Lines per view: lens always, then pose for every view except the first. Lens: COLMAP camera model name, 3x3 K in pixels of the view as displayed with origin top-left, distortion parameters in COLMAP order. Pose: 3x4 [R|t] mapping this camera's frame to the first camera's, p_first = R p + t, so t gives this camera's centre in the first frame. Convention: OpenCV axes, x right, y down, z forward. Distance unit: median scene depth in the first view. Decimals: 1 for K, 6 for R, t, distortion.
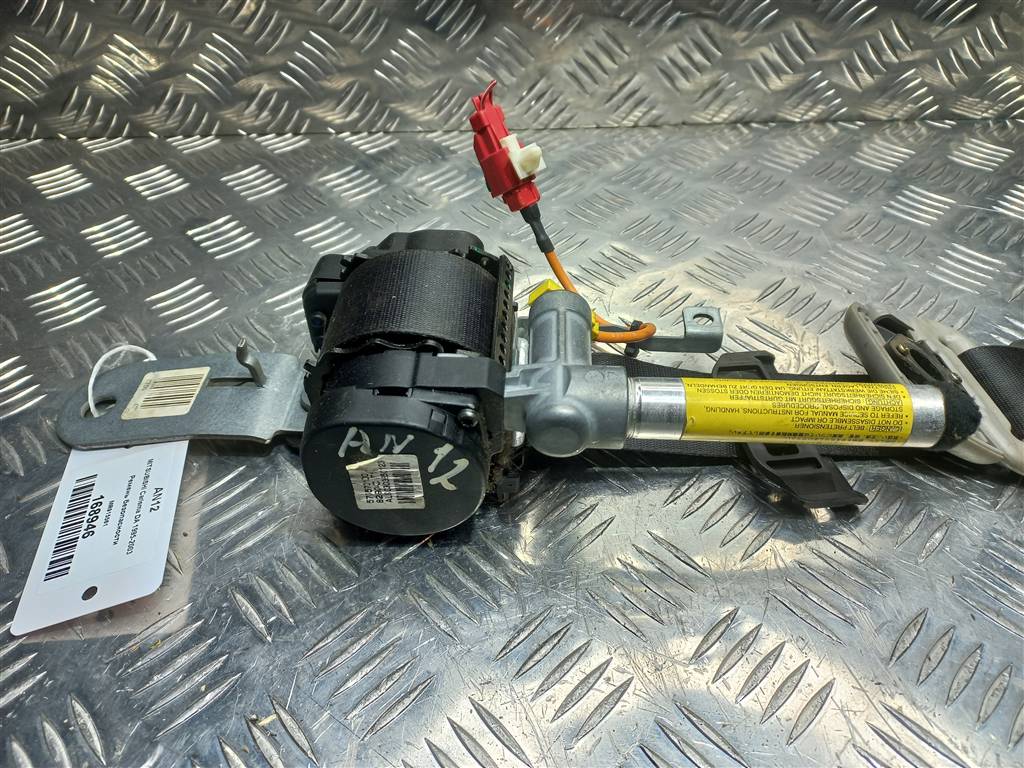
lens RADIAL K [[752.3, 0, 512.1], [0, 752.3, 378.2], [0, 0, 1]] dist [0.026468, 0.005825]
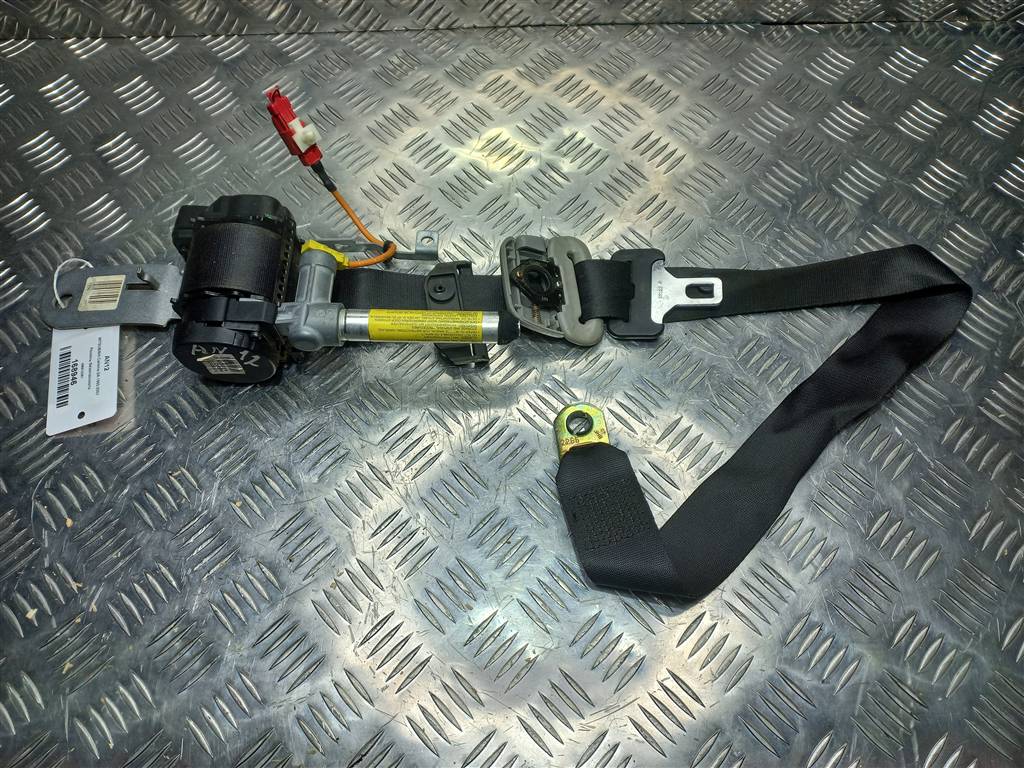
lens RADIAL K [[752.3, 0, 512.1], [0, 752.3, 378.2], [0, 0, 1]] dist [0.026468, 0.005825]
pose [[0.999809, -0.013838, 0.013782, 0.516004], [0.007764, 0.929132, 0.369667, -0.503732], [-0.017920, -0.369489, 0.929062, -0.785582]]
